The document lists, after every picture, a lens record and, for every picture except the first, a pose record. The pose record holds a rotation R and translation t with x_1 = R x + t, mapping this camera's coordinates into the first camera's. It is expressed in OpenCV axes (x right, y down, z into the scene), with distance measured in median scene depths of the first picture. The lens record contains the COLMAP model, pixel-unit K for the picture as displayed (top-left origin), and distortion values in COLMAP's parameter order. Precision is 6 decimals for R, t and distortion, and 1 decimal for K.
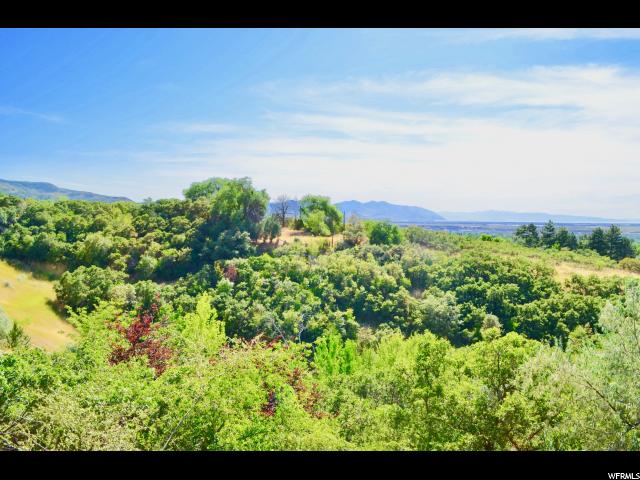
lens RADIAL K [[546.9, 0, 319.3], [0, 546.9, 240.6], [0, 0, 1]] dist [-0.018591, -0.007449]
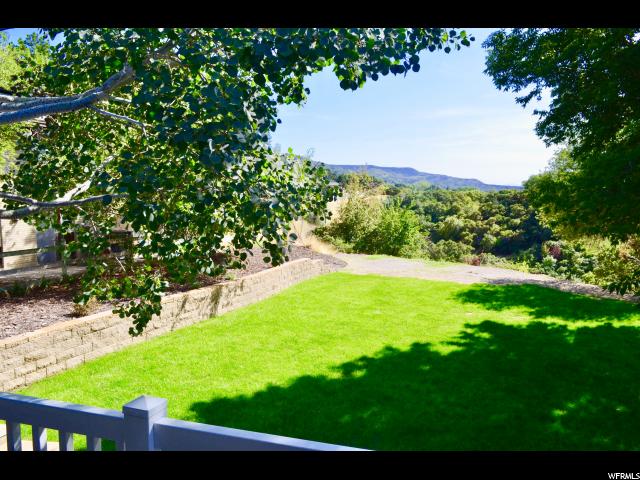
lens RADIAL K [[510.4, 0, 319.5], [0, 510.4, 240.4], [0, 0, 1]] dist [-0.035864, -0.001860]
pose [[0.804125, 0.054888, -0.591921, 0.079785], [-0.030541, 0.998228, 0.051073, -0.007992], [0.593675, -0.022991, 0.804376, -0.221937]]
